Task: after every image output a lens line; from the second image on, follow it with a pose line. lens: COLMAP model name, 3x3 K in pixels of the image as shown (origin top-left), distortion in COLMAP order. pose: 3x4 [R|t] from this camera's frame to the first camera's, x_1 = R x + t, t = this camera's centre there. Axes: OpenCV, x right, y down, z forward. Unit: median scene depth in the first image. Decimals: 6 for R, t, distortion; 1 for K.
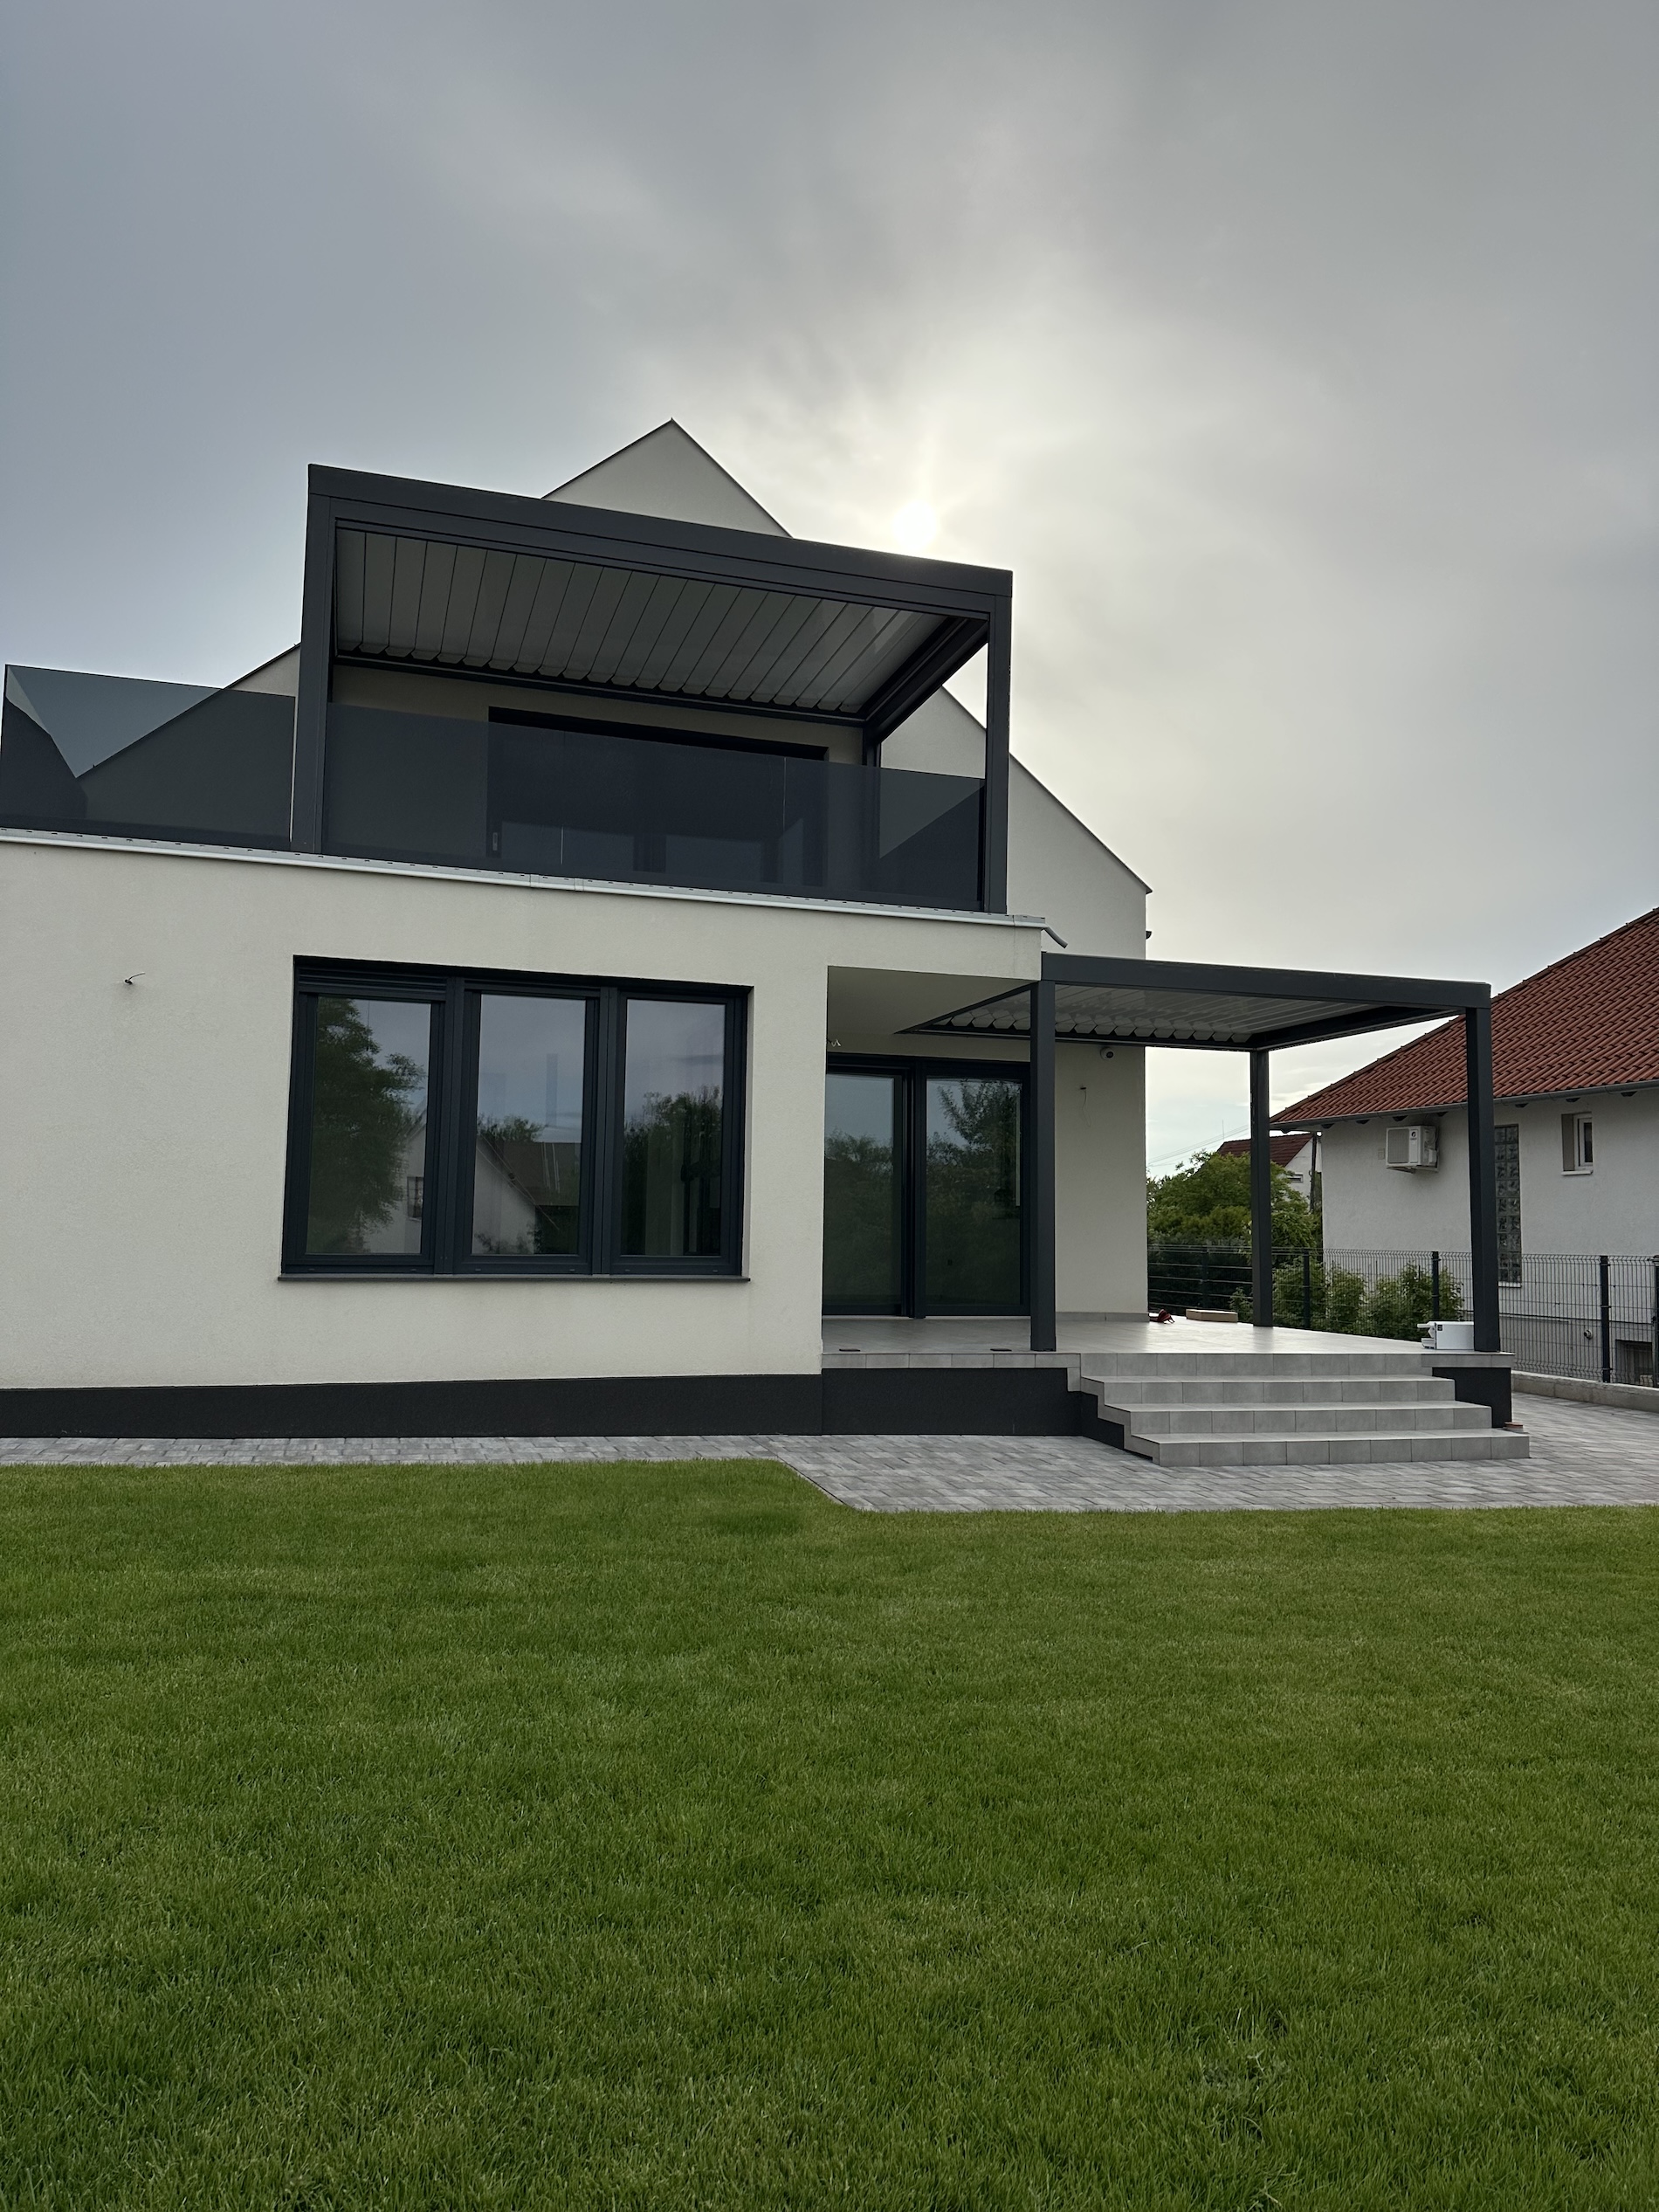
lens RADIAL K [[1521.6, 0, 829.5], [0, 1521.6, 1106.0], [0, 0, 1]] dist [0.000983, 0.000843]
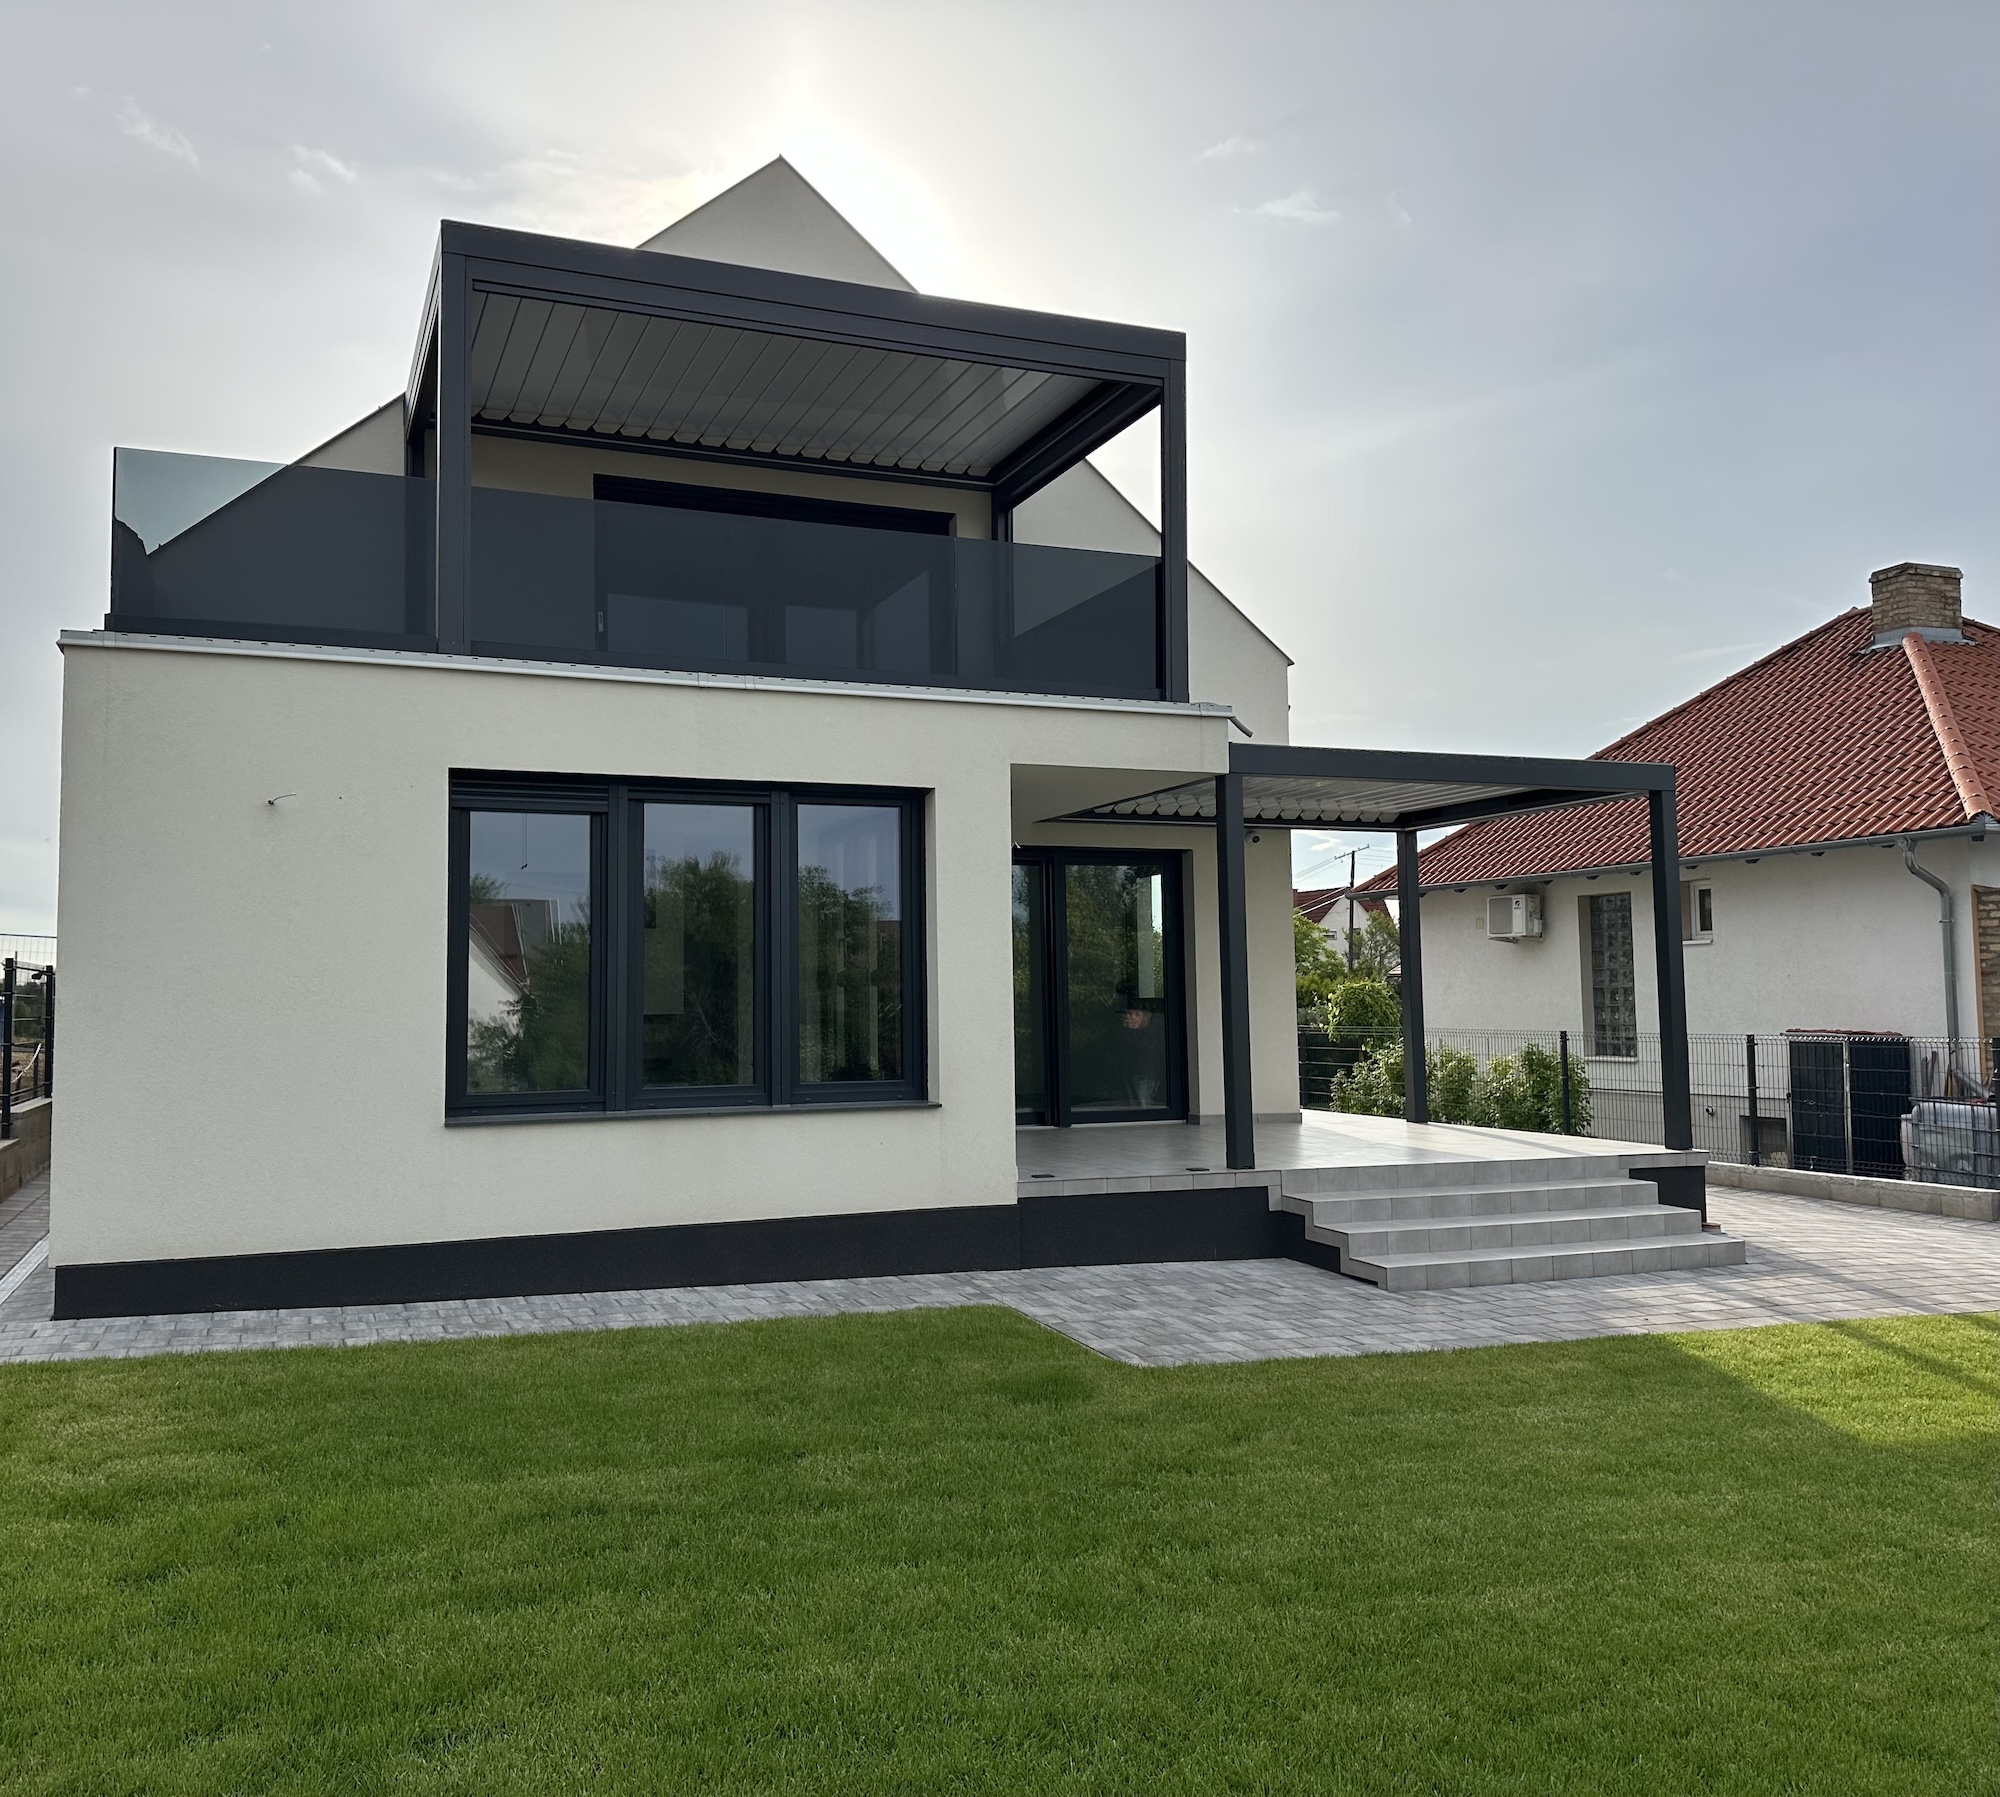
lens RADIAL K [[1648.4, 0, 920.8], [0, 1648.4, 887.2], [0, 0, 1]] dist [-0.003161, -0.011272]
pose [[0.997545, -0.021526, 0.066642, -0.119729], [0.020521, 0.999666, 0.015718, -0.032528], [-0.066958, -0.014312, 0.997653, 0.000415]]
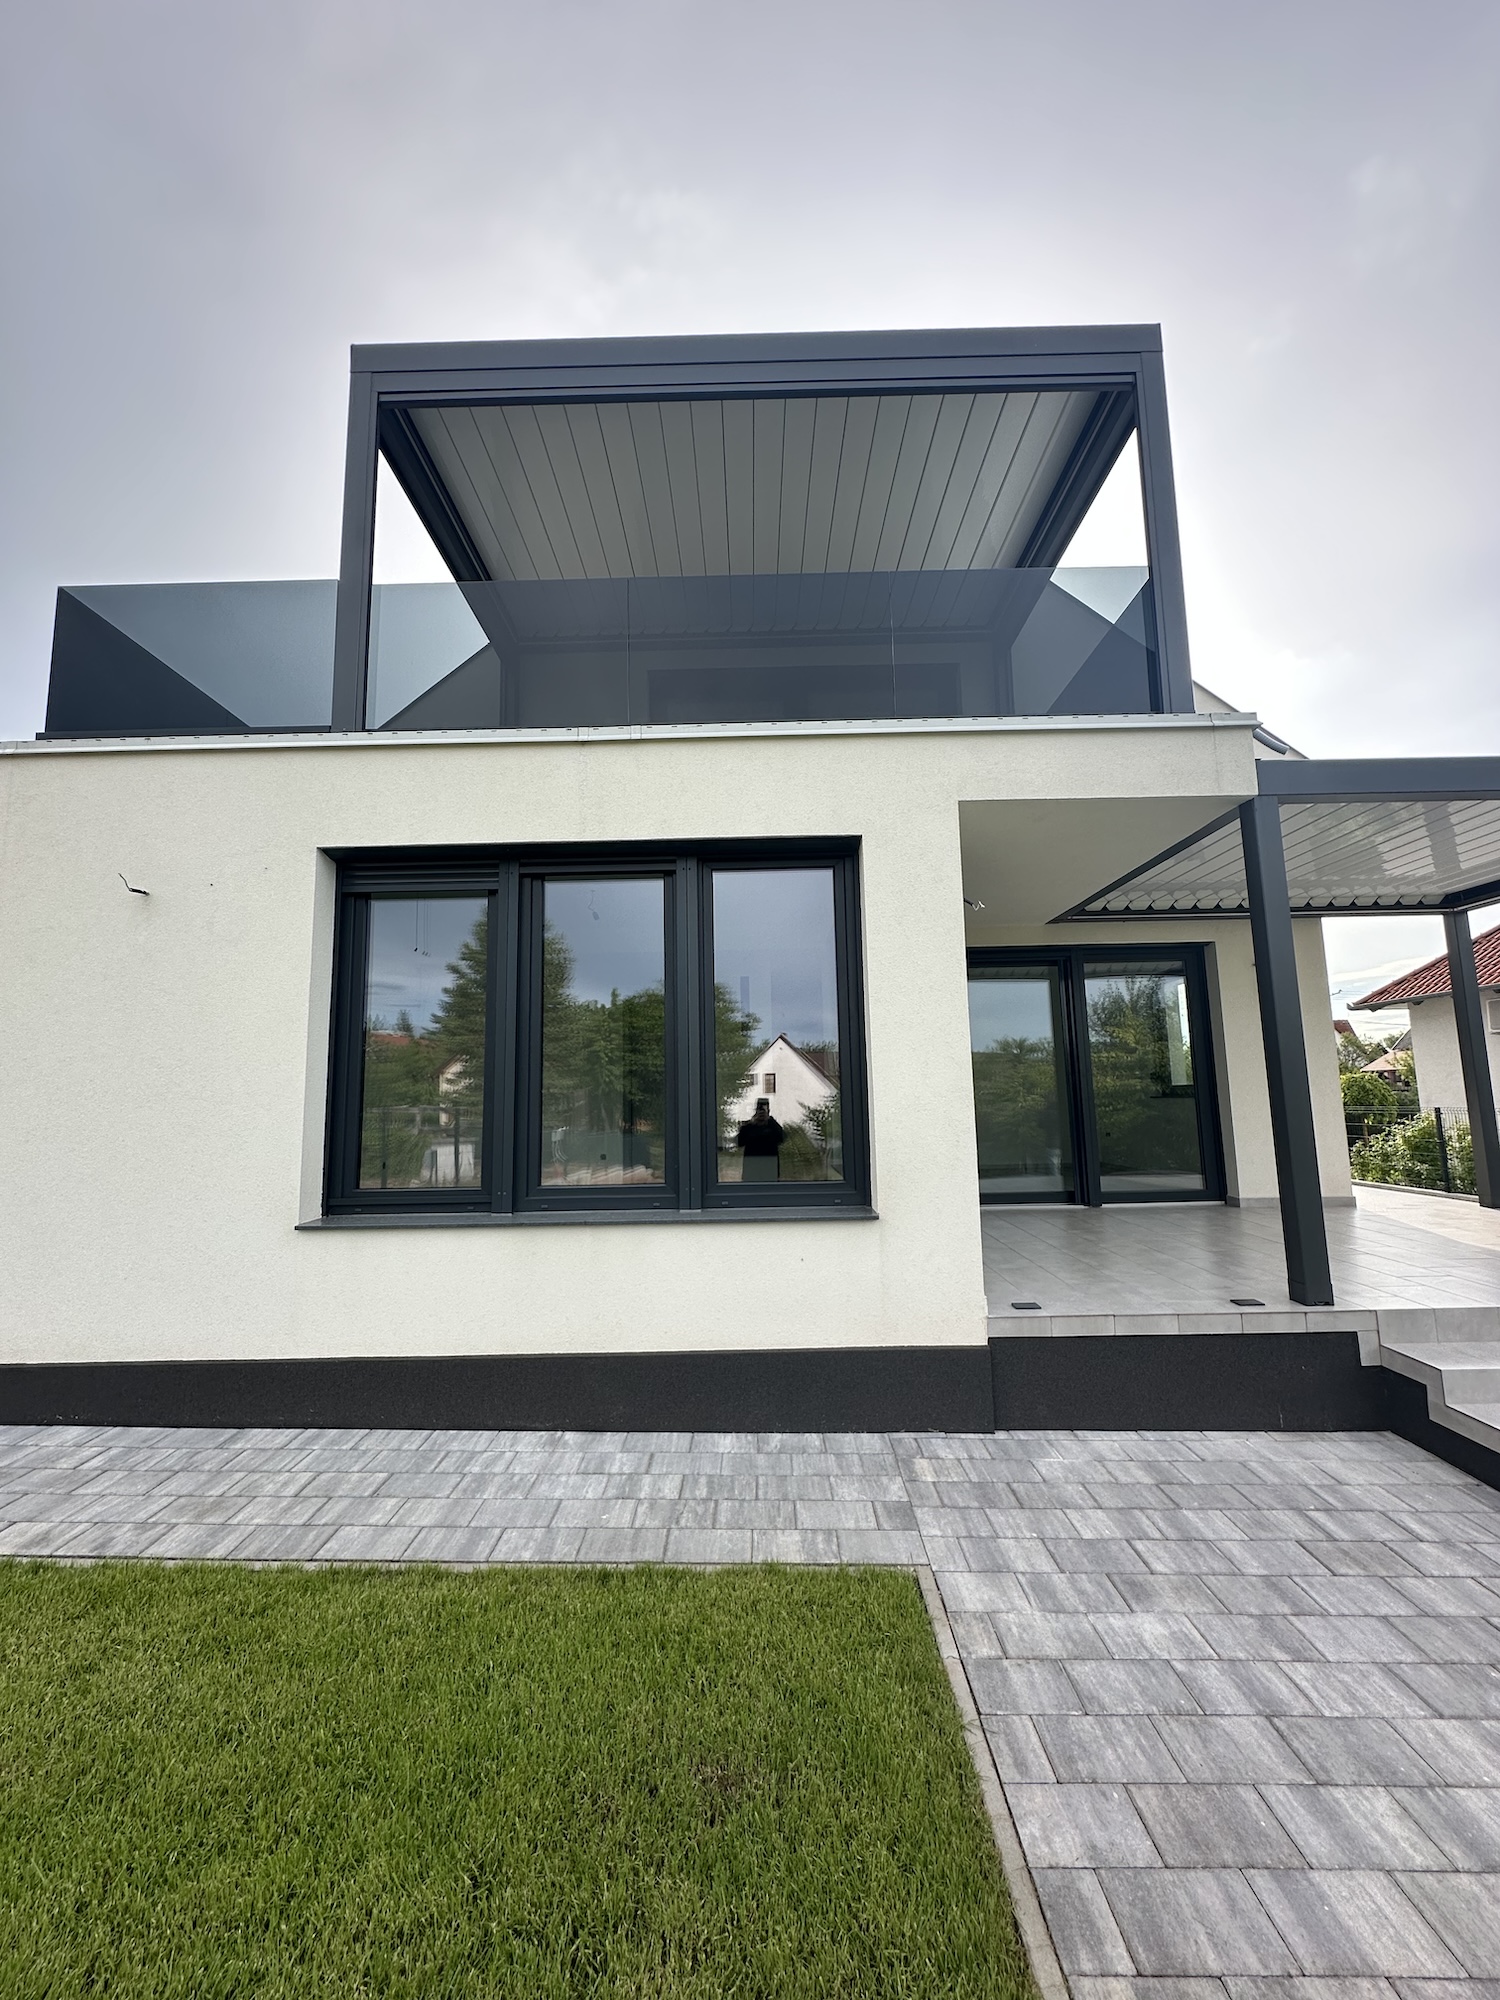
lens RADIAL K [[792.6, 0, 750.0], [0, 792.6, 1000.0], [0, 0, 1]] dist [-0.014826, -0.000029]
pose [[0.952063, -0.071784, -0.297360, 0.009334], [0.060053, 0.997021, -0.048412, 0.021106], [0.299950, 0.028234, 0.953537, 0.562129]]
